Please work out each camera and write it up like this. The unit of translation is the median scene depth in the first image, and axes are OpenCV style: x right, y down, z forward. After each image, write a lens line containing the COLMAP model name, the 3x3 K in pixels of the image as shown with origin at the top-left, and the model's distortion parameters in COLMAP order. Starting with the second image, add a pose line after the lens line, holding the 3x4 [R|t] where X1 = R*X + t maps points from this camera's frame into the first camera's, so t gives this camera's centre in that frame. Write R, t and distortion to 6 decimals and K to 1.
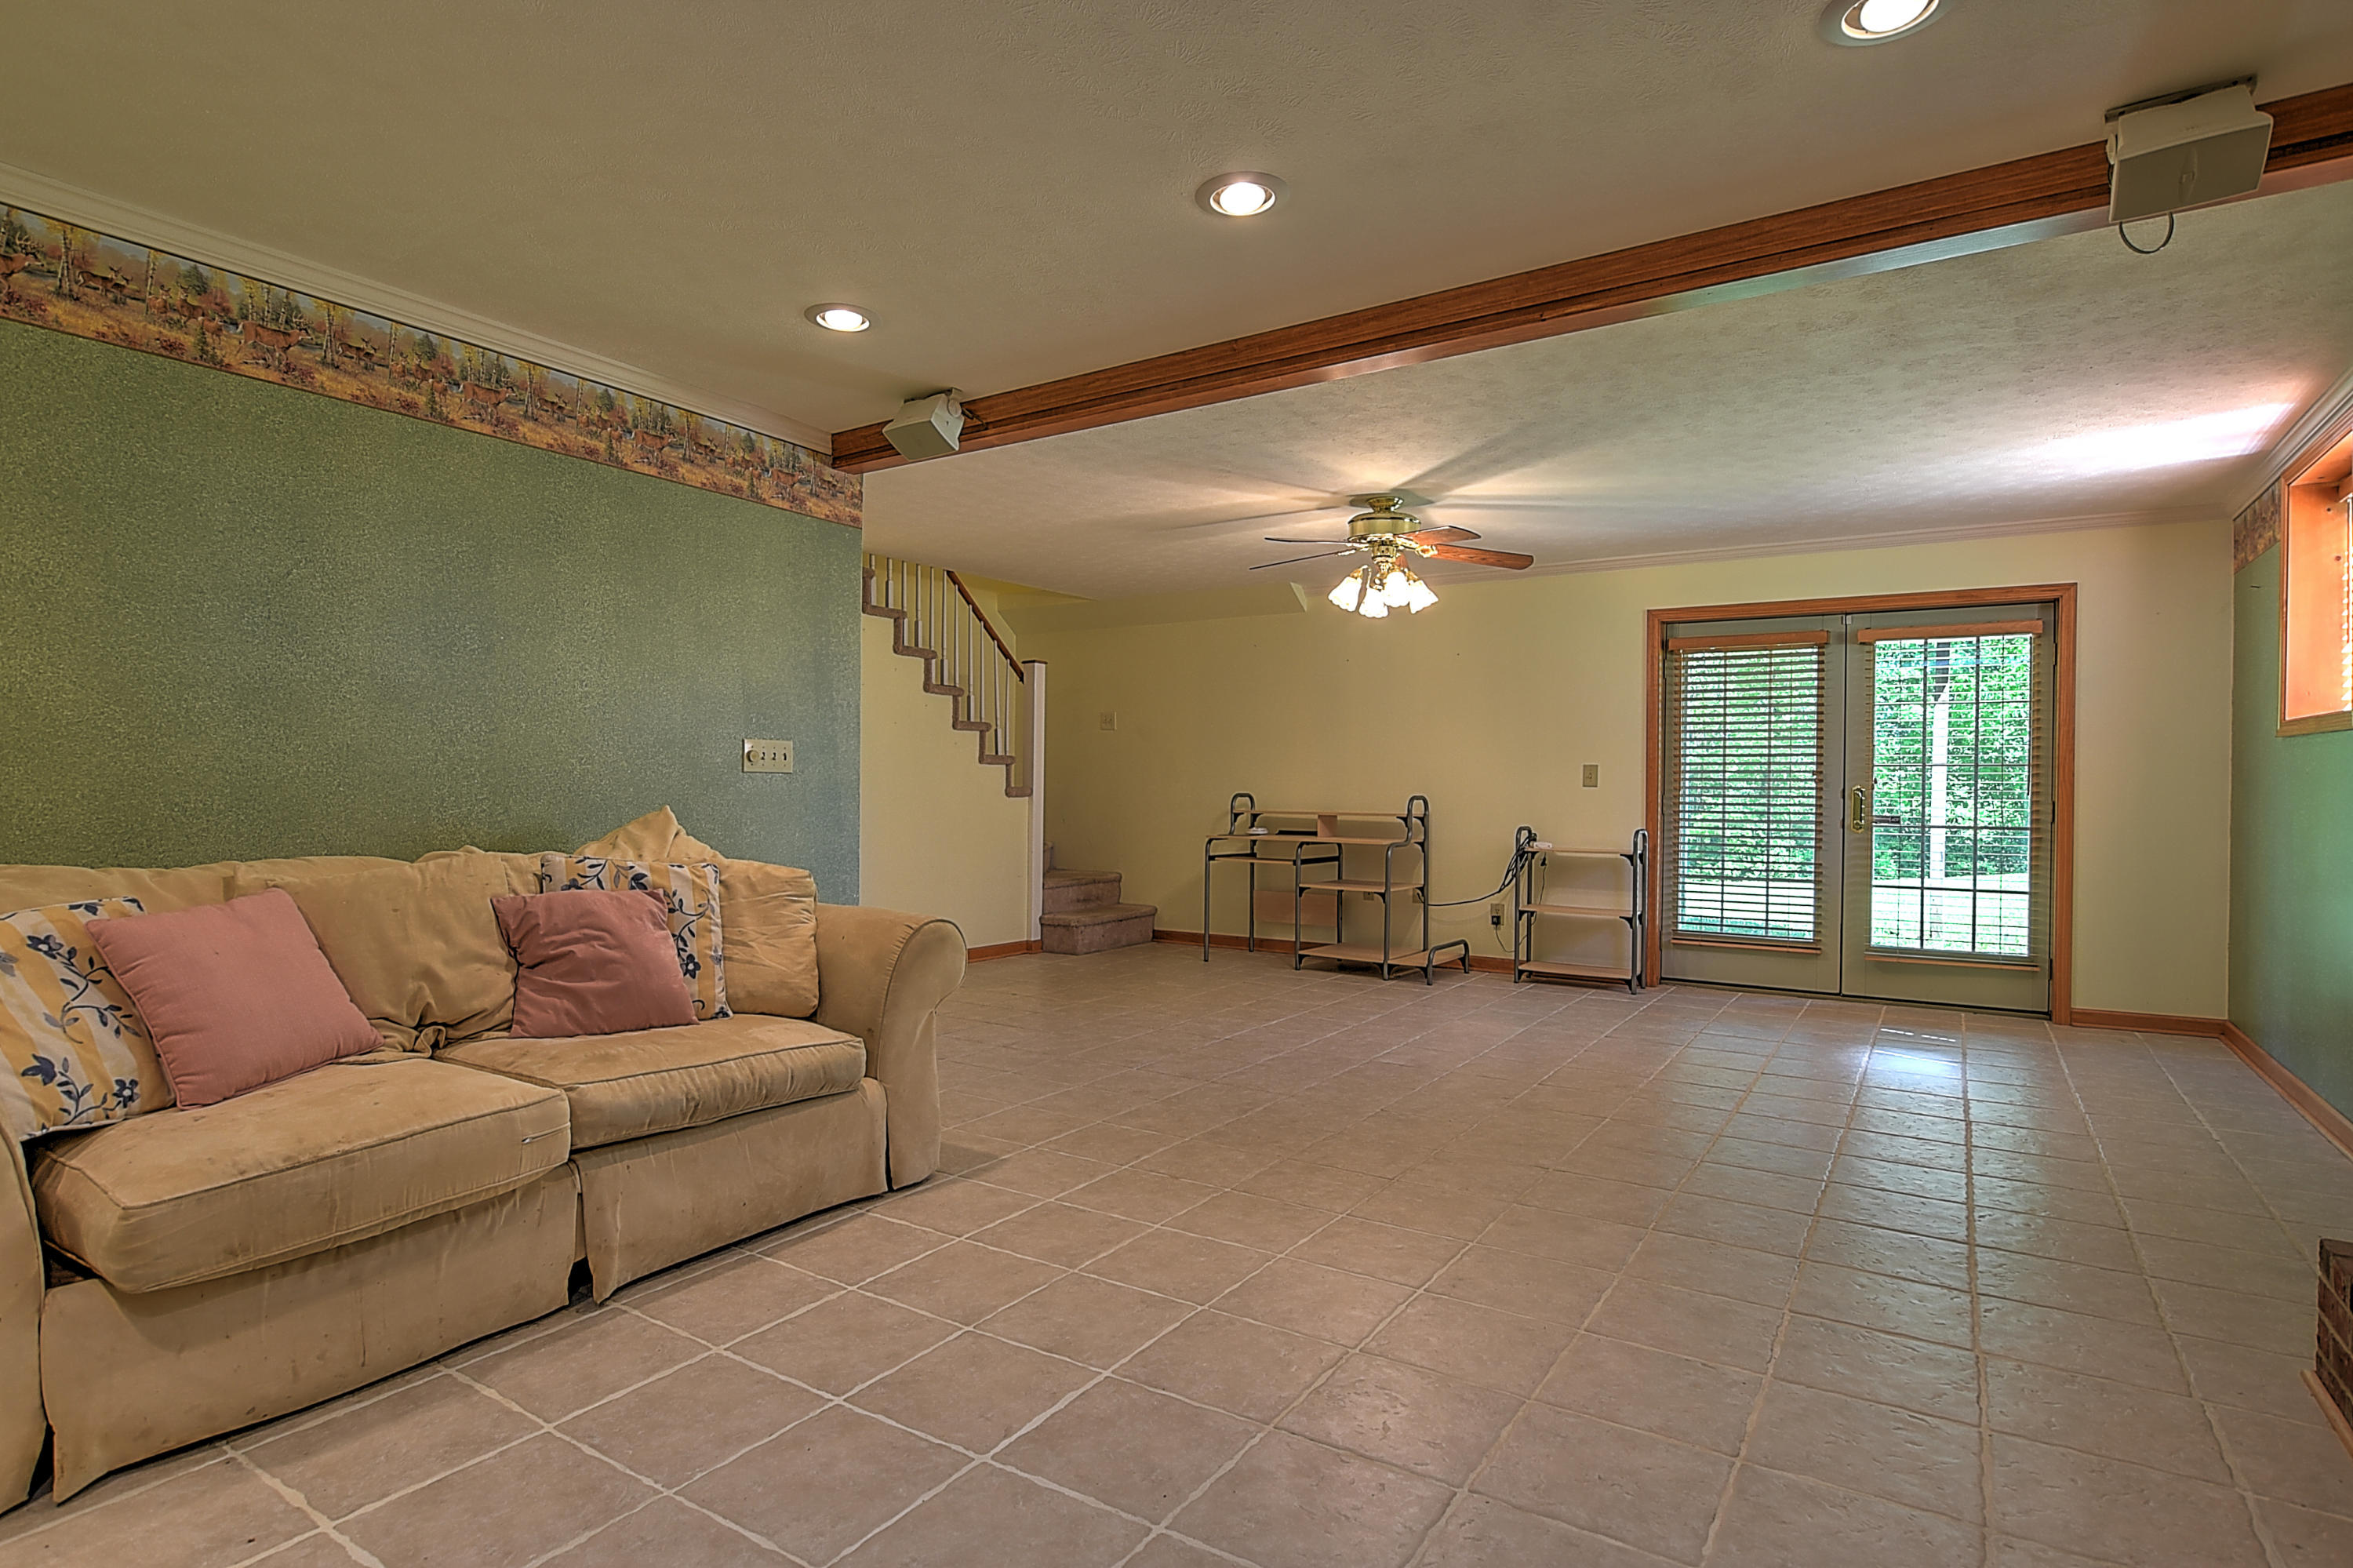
lens RADIAL K [[1213.8, 0, 1175.0], [0, 1213.8, 786.4], [0, 0, 1]] dist [-0.012721, 0.005452]
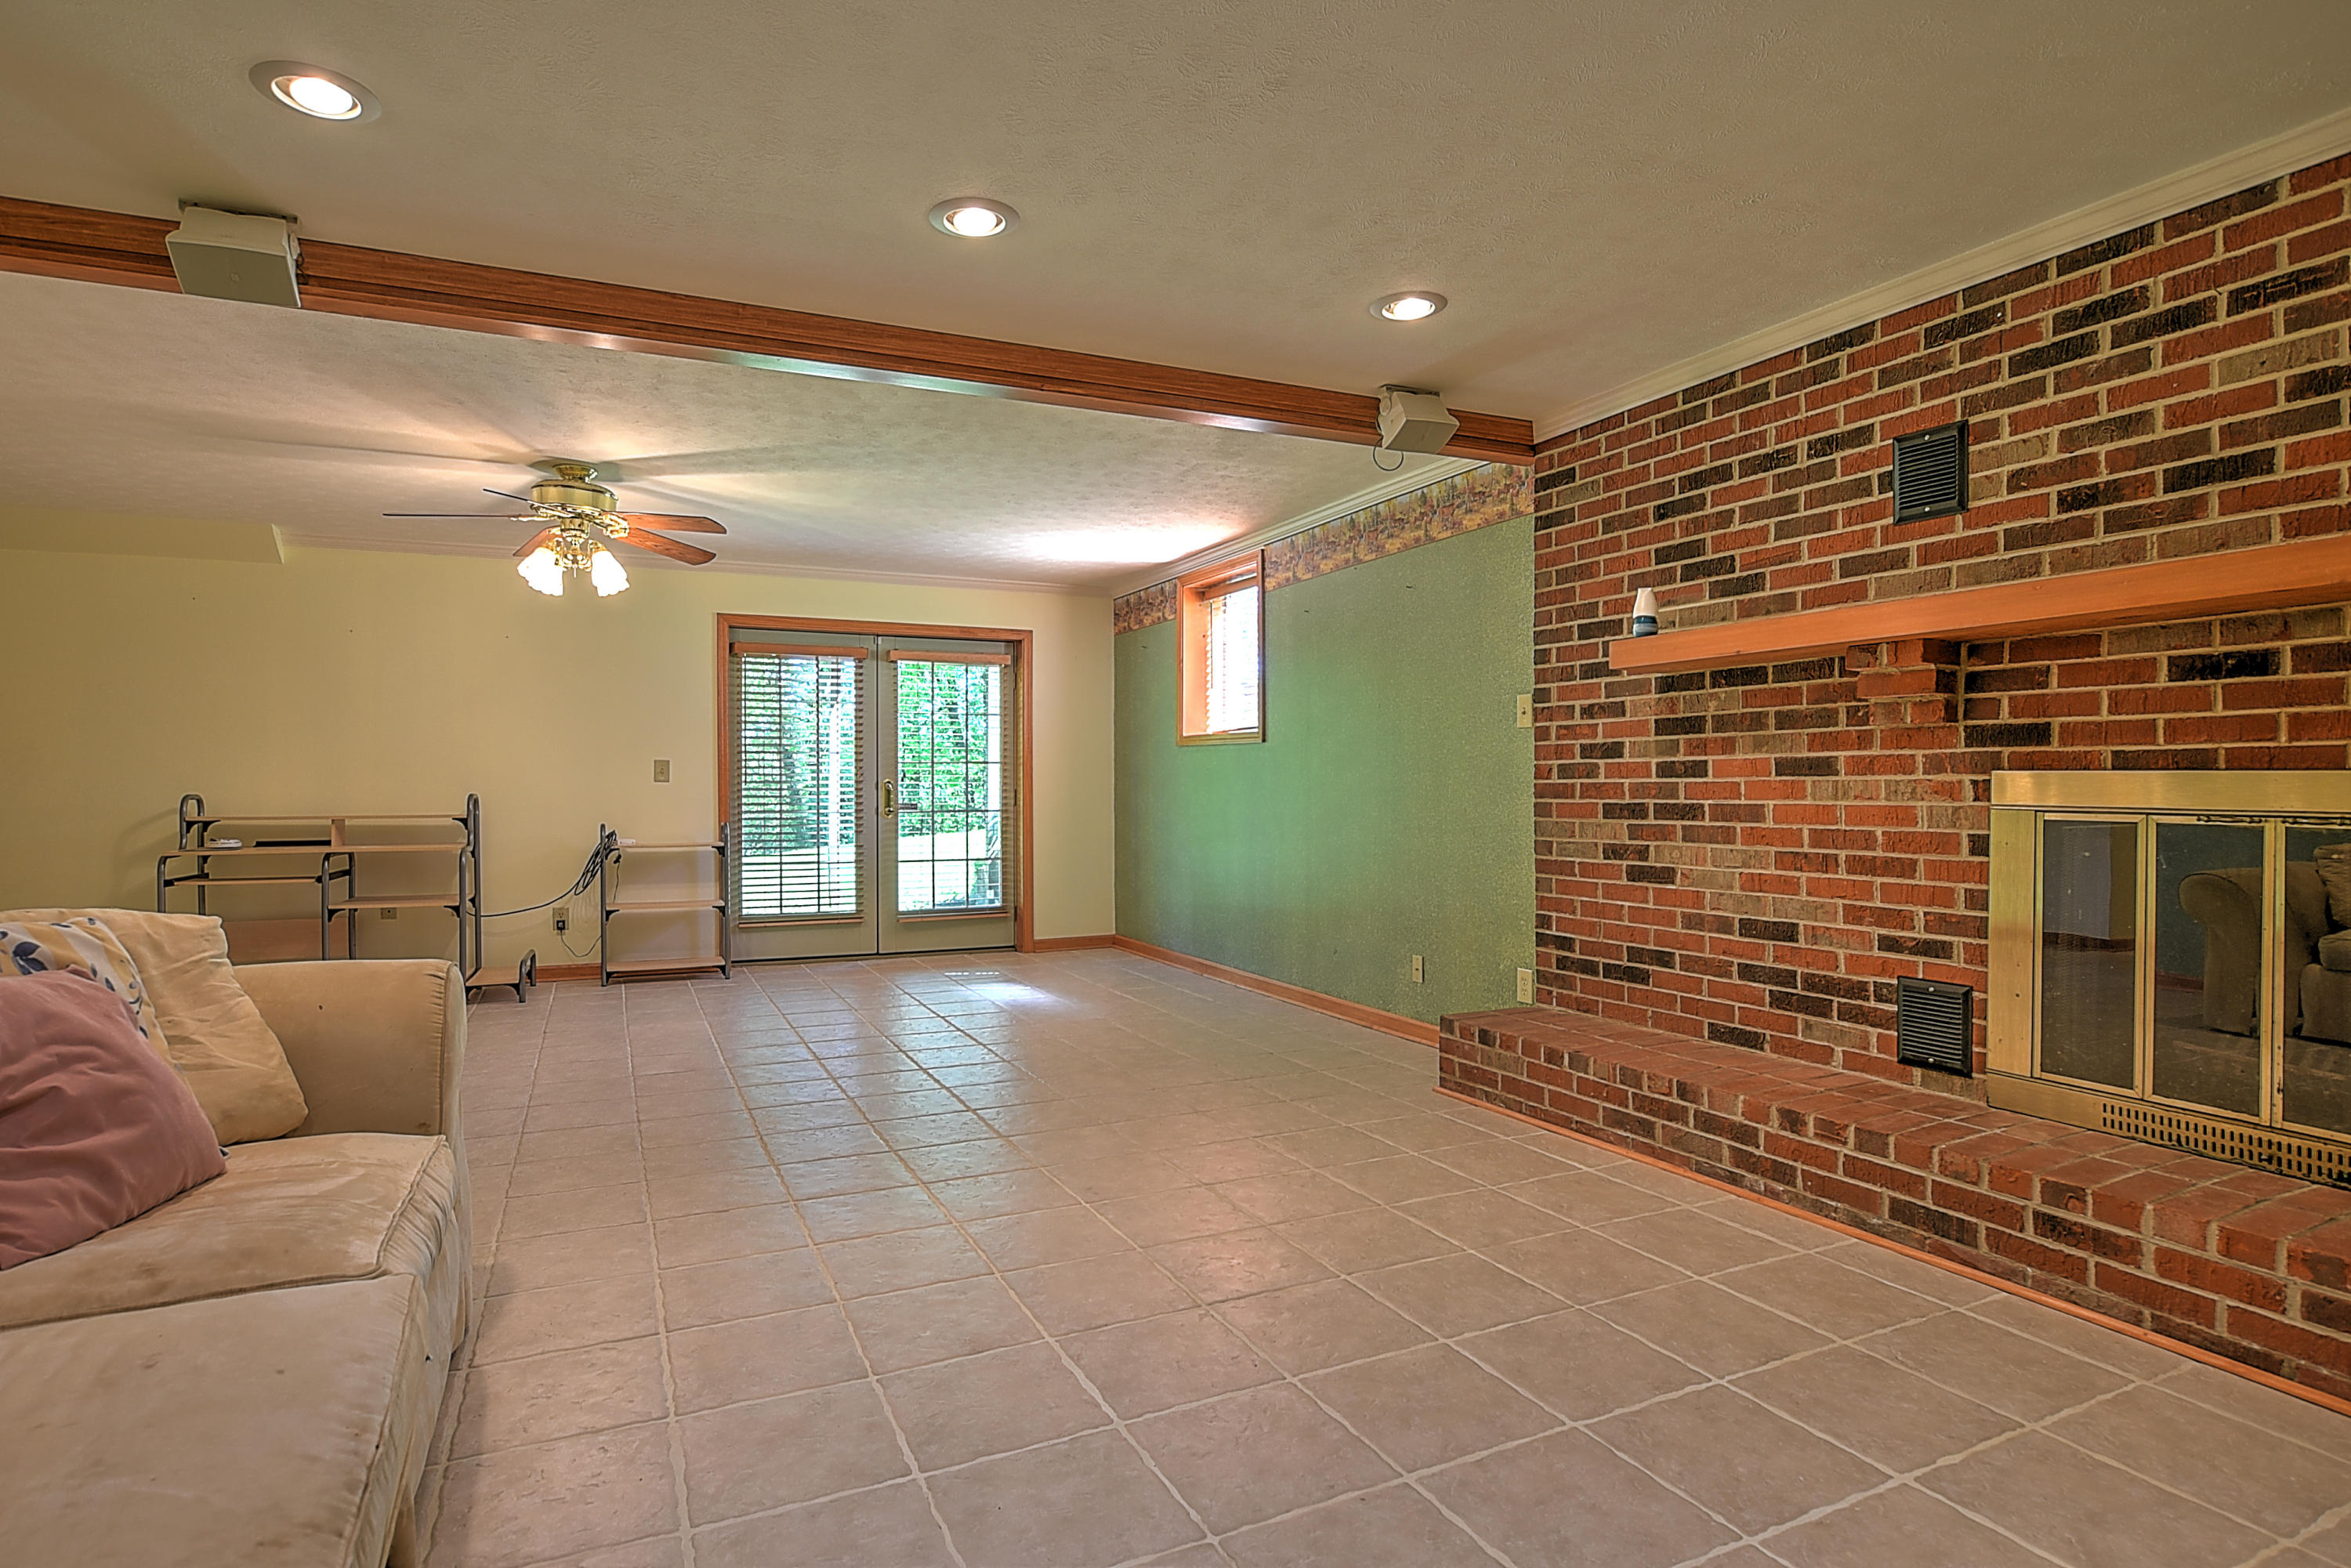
lens RADIAL K [[1212.7, 0, 1147.5], [0, 1212.7, 782.5], [0, 0, 1]] dist [-0.012721, 0.005452]
pose [[0.529938, -0.007863, 0.848000, -0.437379], [0.008060, 0.999959, 0.004235, -0.000300], [-0.847998, 0.004591, 0.529979, 0.182245]]
